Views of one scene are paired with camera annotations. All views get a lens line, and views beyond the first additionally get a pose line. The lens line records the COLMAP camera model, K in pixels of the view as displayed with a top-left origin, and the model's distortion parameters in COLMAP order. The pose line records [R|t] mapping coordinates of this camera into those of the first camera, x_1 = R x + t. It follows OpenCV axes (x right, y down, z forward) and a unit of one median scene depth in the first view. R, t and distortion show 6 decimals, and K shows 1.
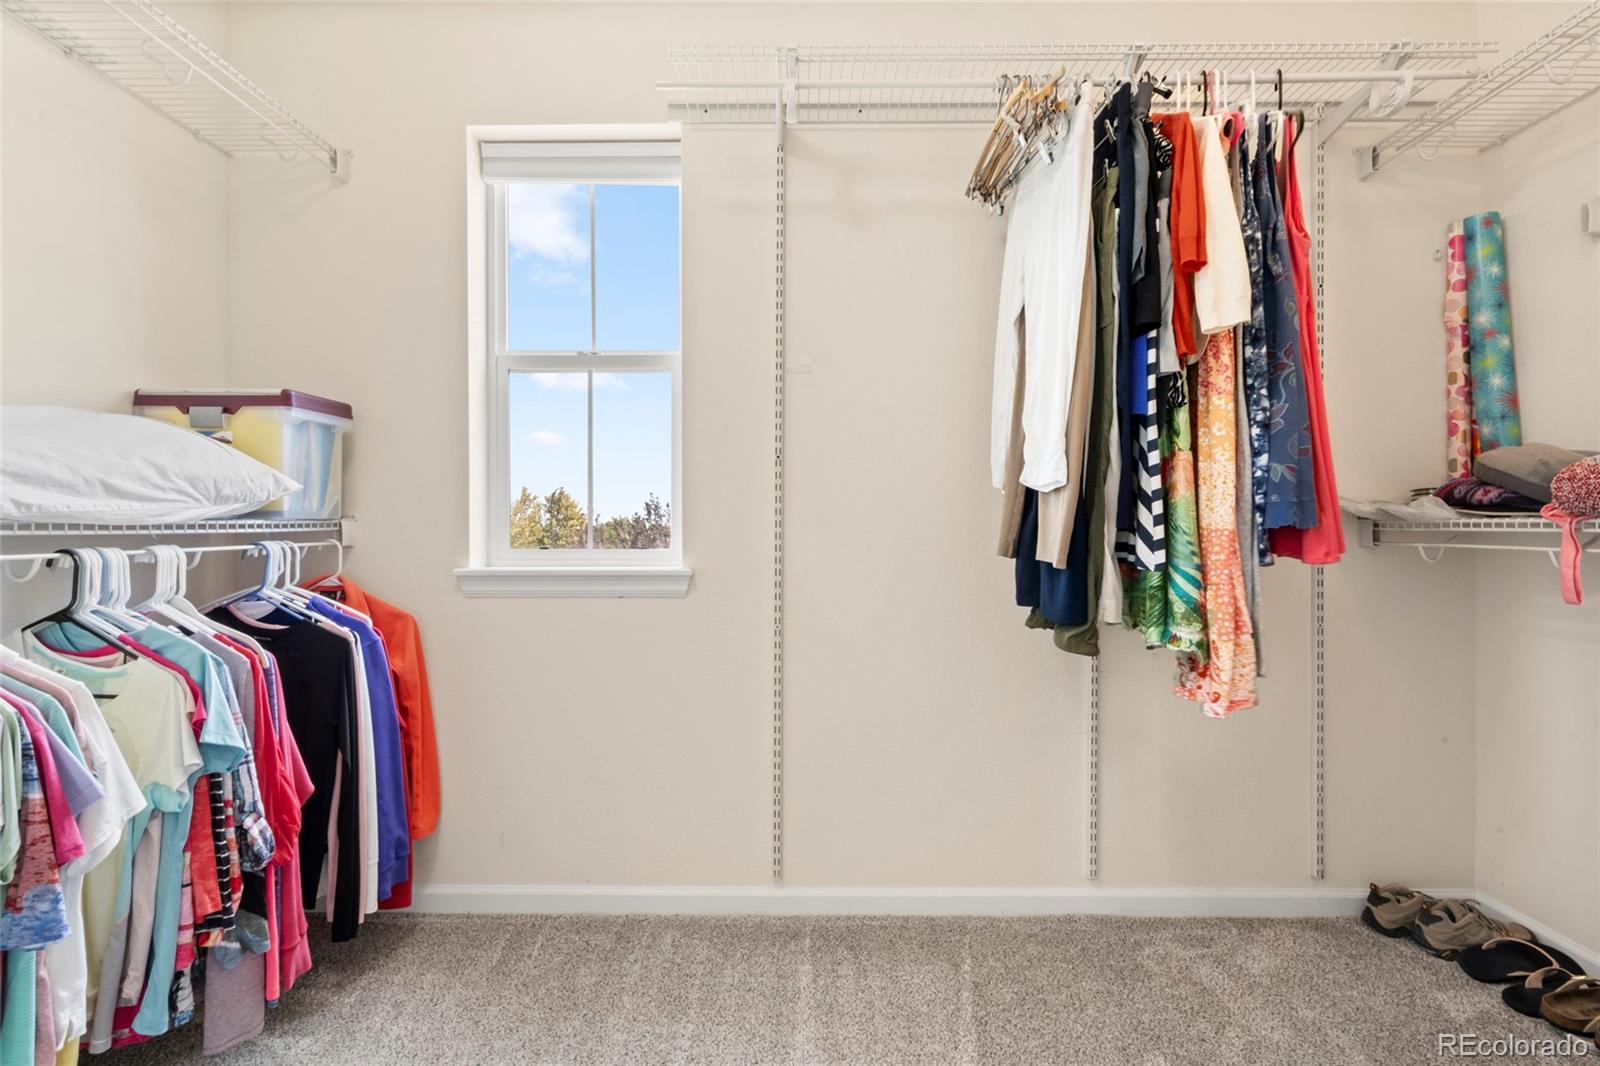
lens RADIAL K [[727.8, 0, 796.9], [0, 727.8, 529.1], [0, 0, 1]] dist [-0.005844, 0.001788]
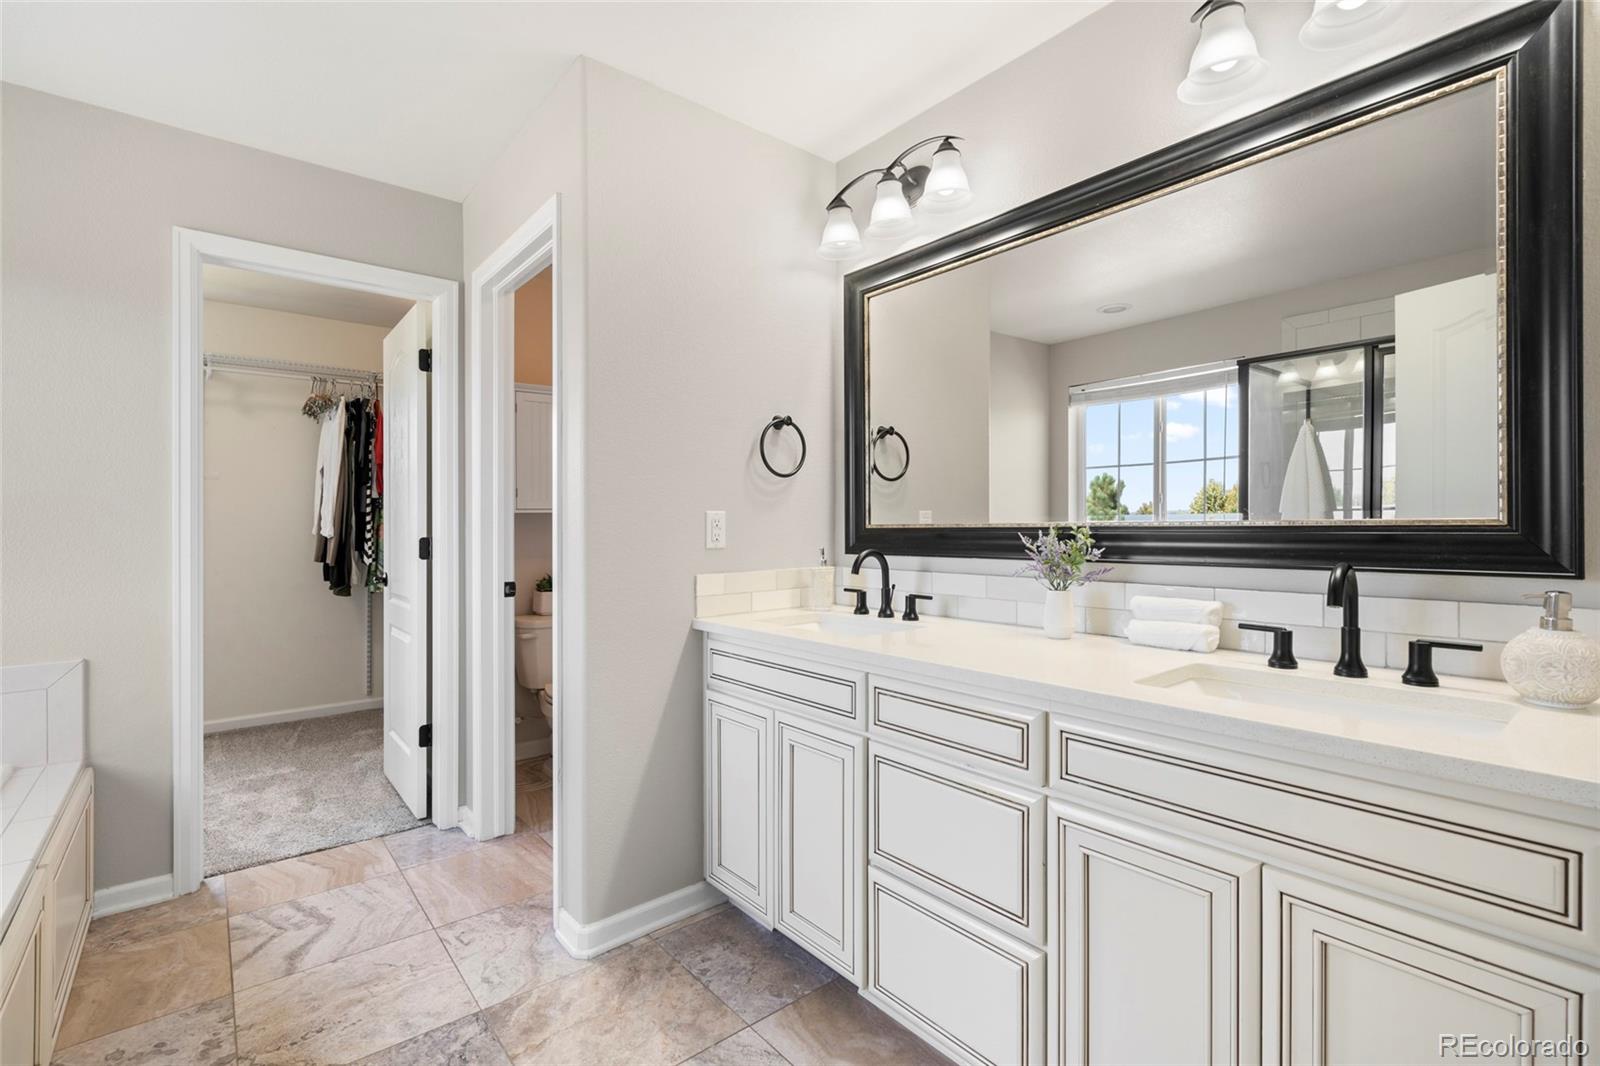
lens RADIAL K [[727.8, 0, 797.1], [0, 727.8, 530.5], [0, 0, 1]] dist [-0.005844, 0.001788]
pose [[0.776480, -0.002340, 0.630138, -0.014266], [0.007531, 0.999956, -0.005568, -0.053725], [-0.630097, 0.009069, 0.776464, -2.347892]]
